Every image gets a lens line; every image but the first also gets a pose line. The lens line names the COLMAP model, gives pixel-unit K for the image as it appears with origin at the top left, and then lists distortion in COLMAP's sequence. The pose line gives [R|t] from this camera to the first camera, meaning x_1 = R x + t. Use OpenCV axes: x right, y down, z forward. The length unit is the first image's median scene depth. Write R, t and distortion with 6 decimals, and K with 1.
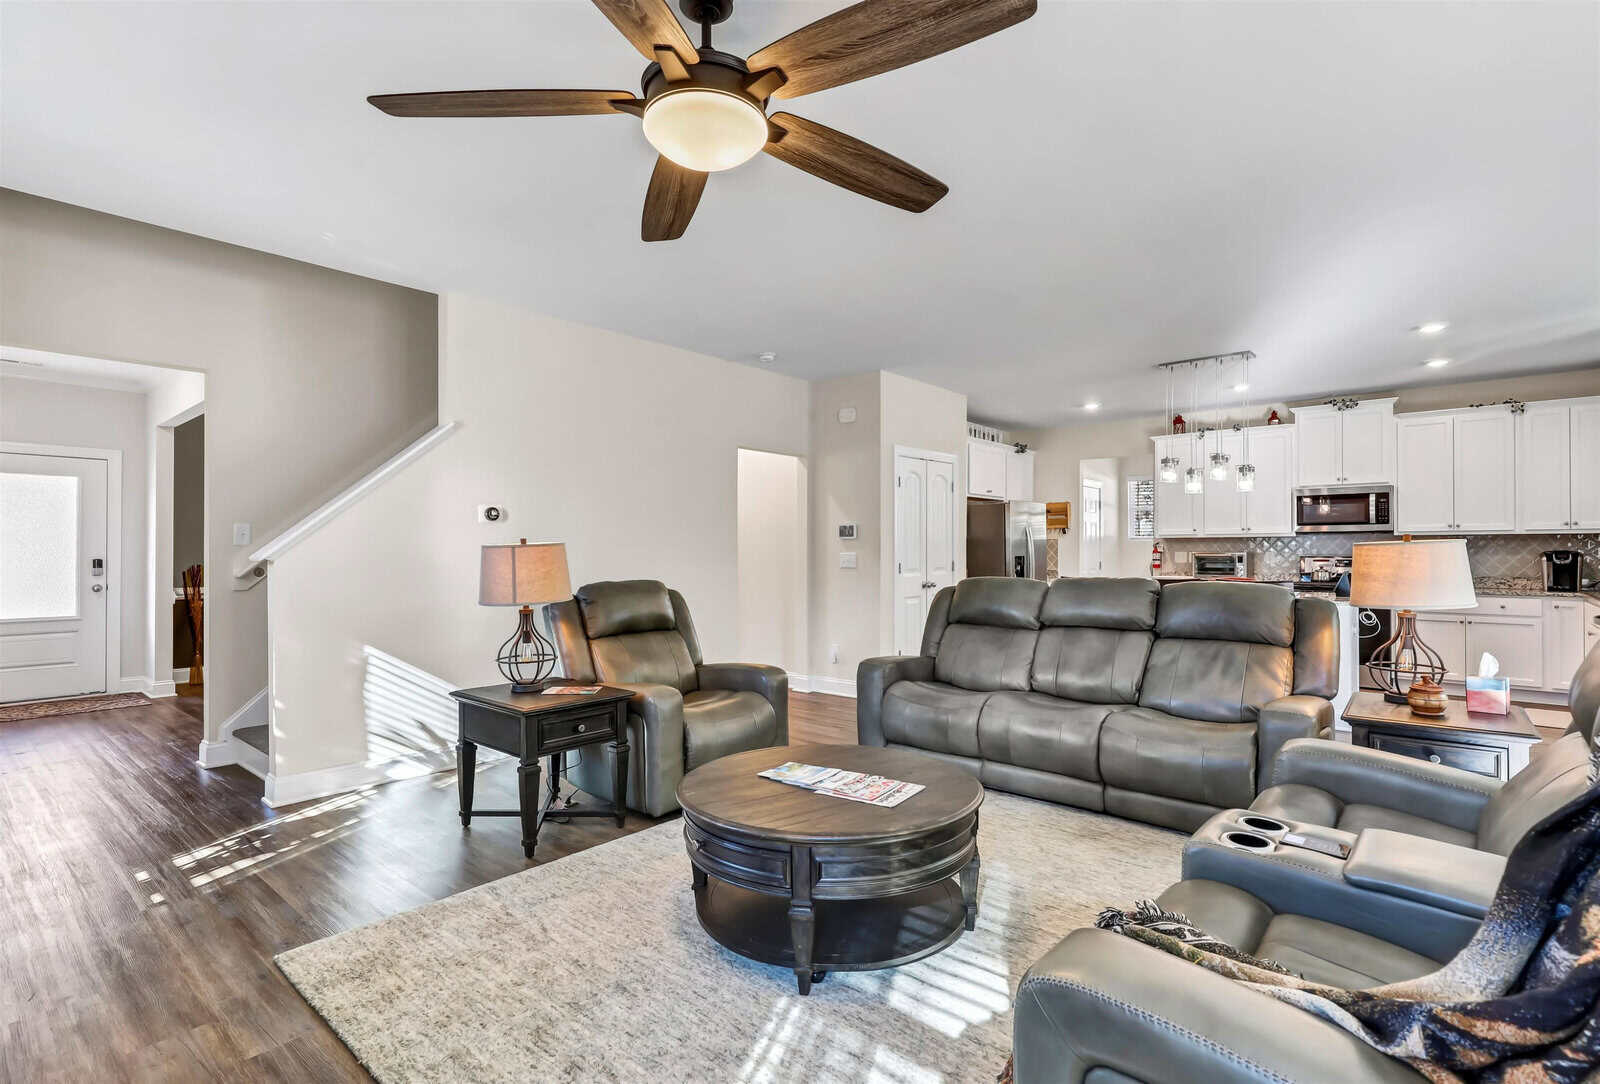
lens RADIAL K [[772.1, 0, 800.0], [0, 772.1, 542.0], [0, 0, 1]] dist [-0.003309, -0.000959]
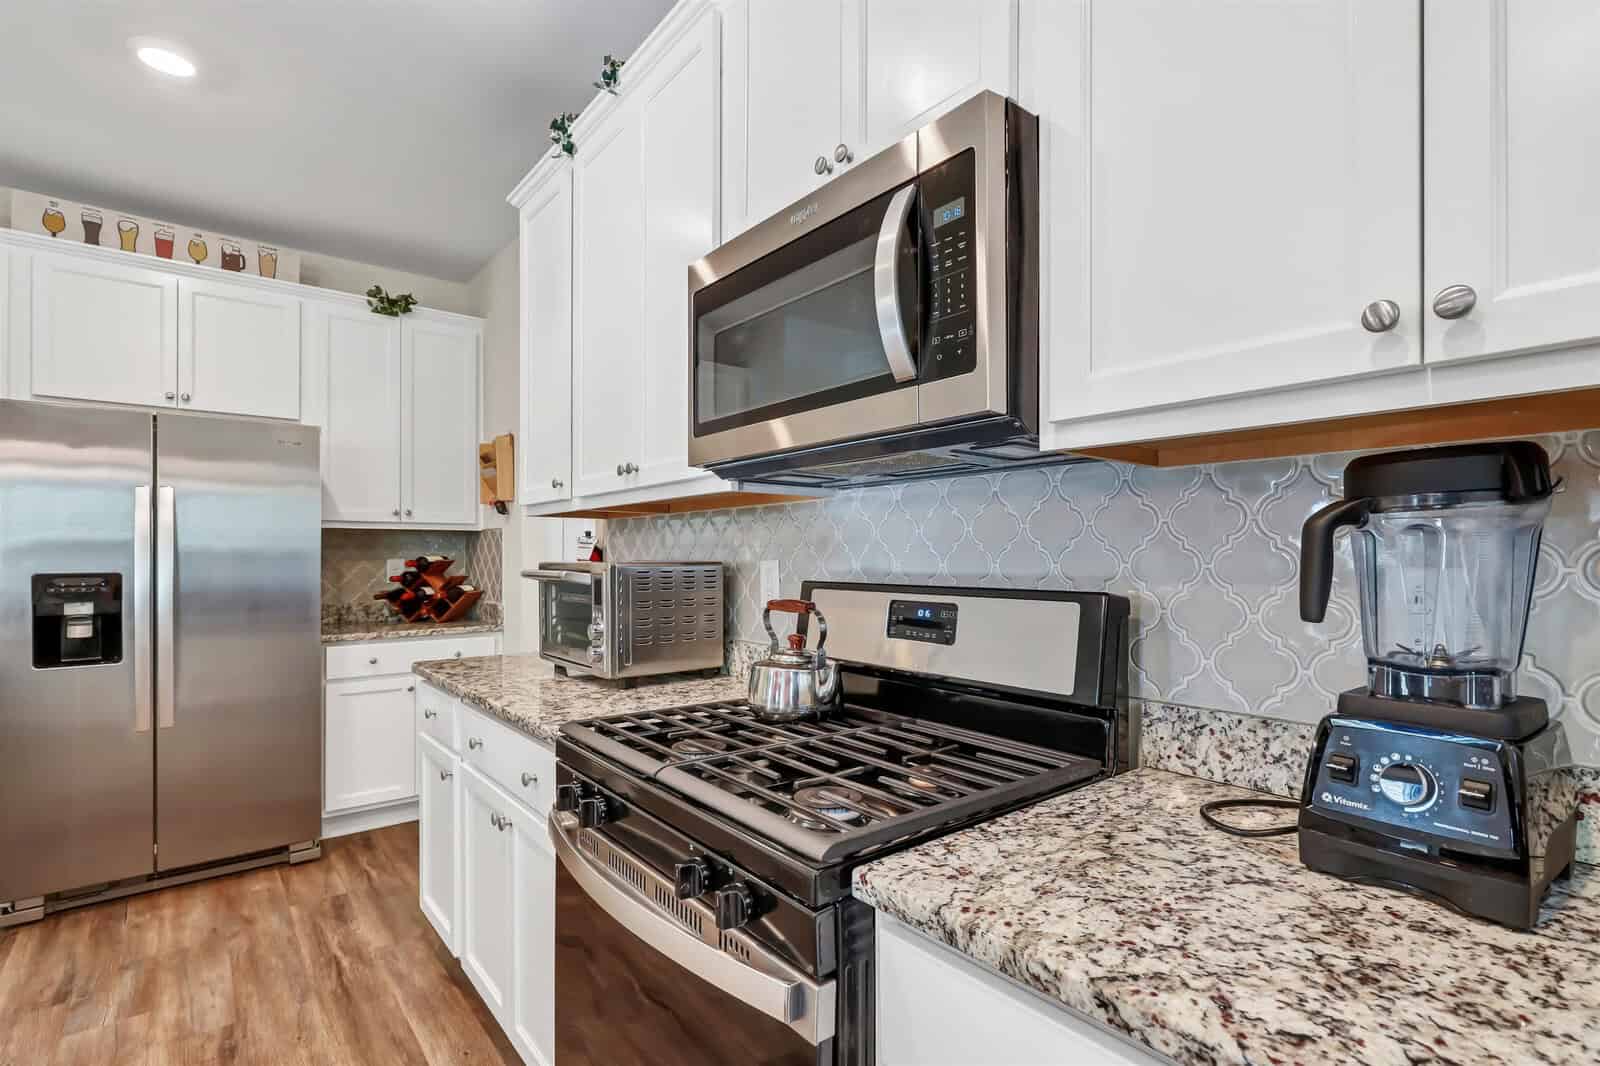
lens RADIAL K [[757.2, 0, 837.9], [0, 757.2, 554.1], [0, 0, 1]] dist [0.018604, -0.000407]
pose [[0.988491, -0.003117, -0.151250, 0.837778], [0.003647, 0.999988, 0.003226, 0.010925], [0.151238, -0.003740, 0.988490, 0.941583]]
